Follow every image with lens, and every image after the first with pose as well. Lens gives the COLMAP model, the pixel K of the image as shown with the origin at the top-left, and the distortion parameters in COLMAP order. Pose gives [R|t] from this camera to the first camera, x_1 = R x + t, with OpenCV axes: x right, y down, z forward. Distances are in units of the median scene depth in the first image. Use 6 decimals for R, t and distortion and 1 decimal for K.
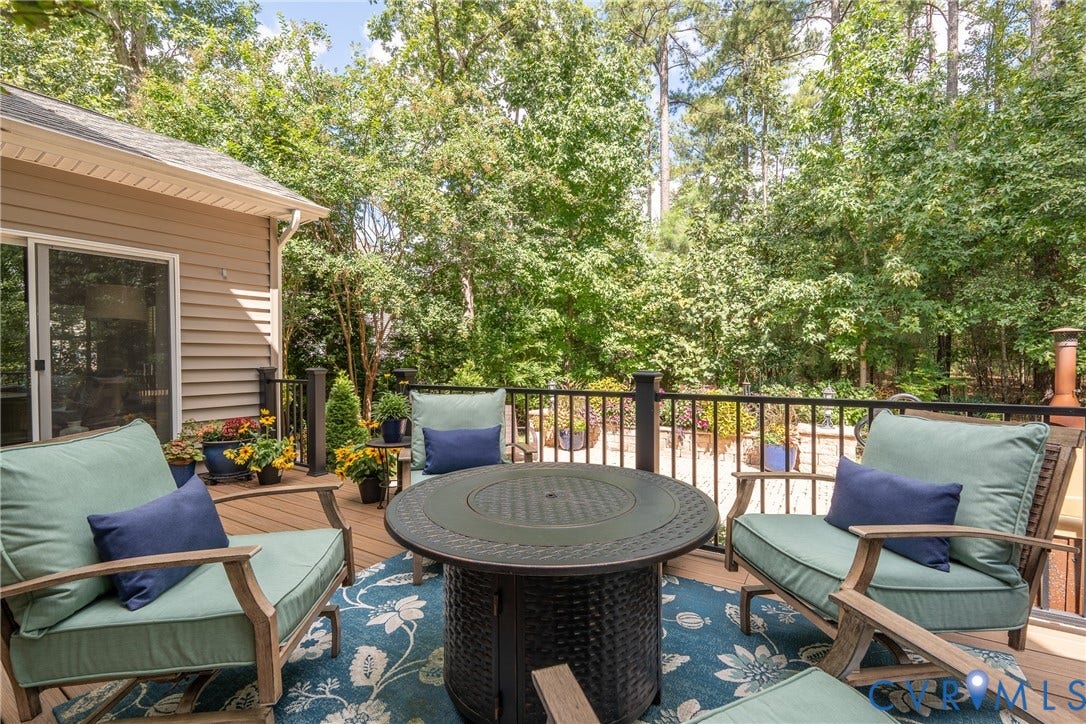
lens RADIAL K [[480.3, 0, 545.0], [0, 480.3, 358.6], [0, 0, 1]] dist [-0.001447, -0.000244]
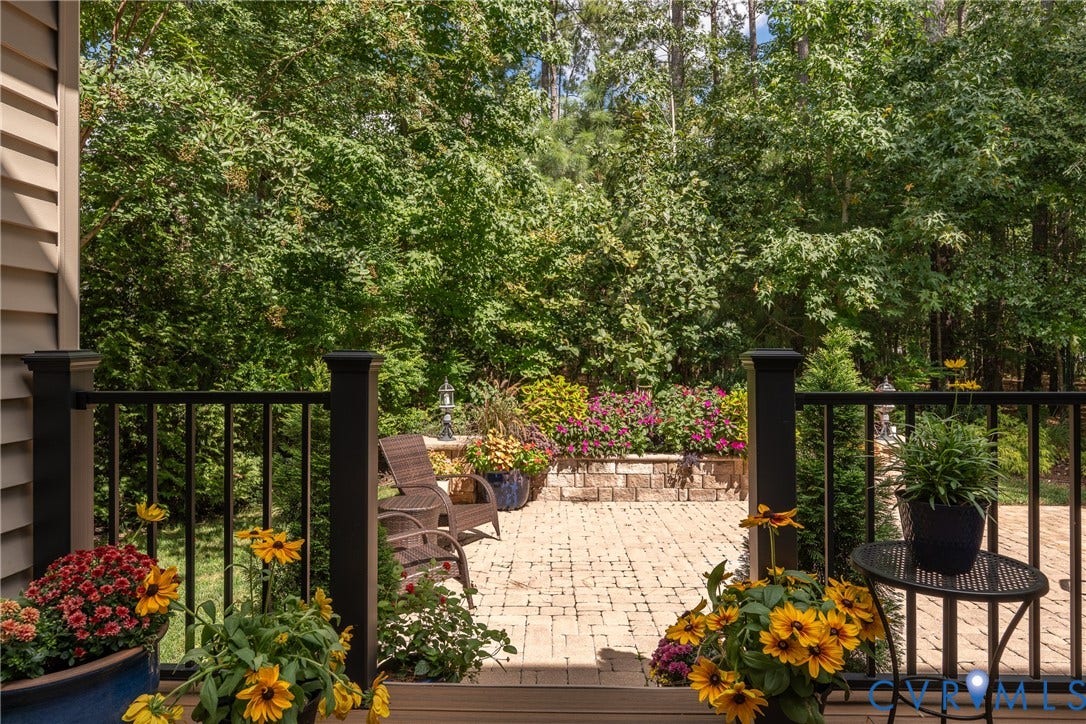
lens RADIAL K [[697.9, 0, 542.9], [0, 697.9, 345.8], [0, 0, 1]] dist [-0.001453, -0.001154]
pose [[0.865932, 0.003969, 0.500145, -0.349035], [-0.000109, 0.999970, -0.007746, 0.011837], [-0.500161, 0.006653, 0.865907, 0.321702]]
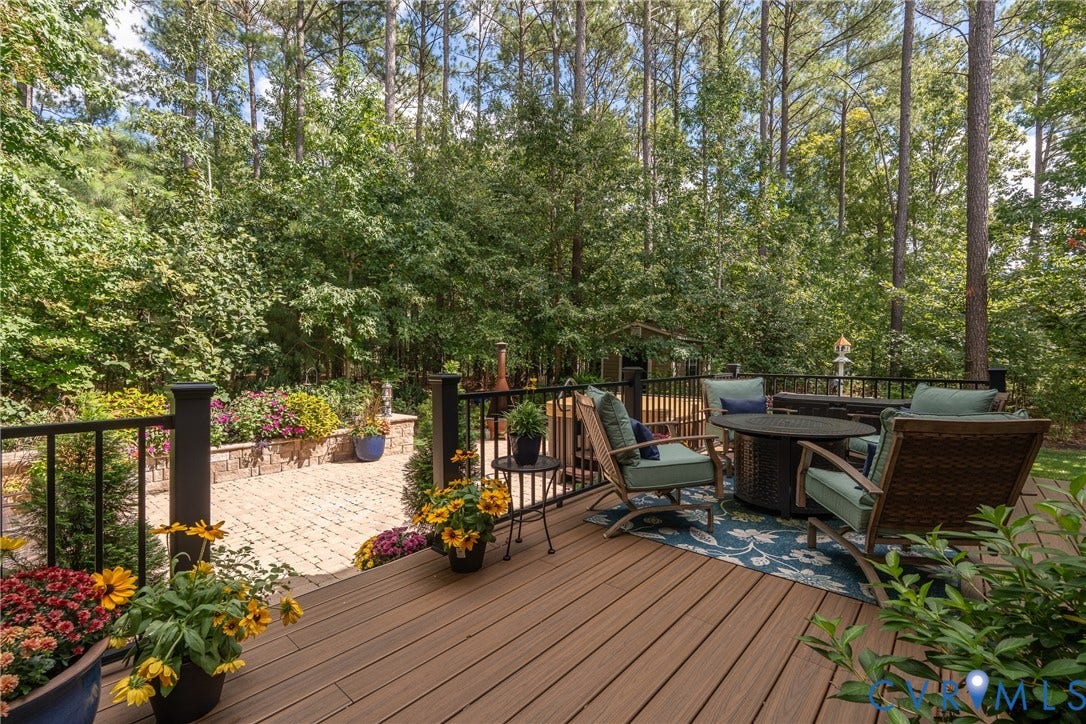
lens RADIAL K [[480.3, 0, 545.0], [0, 480.3, 358.6], [0, 0, 1]] dist [-0.001447, -0.000244]
pose [[0.158778, -0.001758, 0.987313, -0.501445], [0.002174, 0.999997, 0.001431, -0.001581], [-0.987312, 0.001920, 0.158782, 0.380882]]
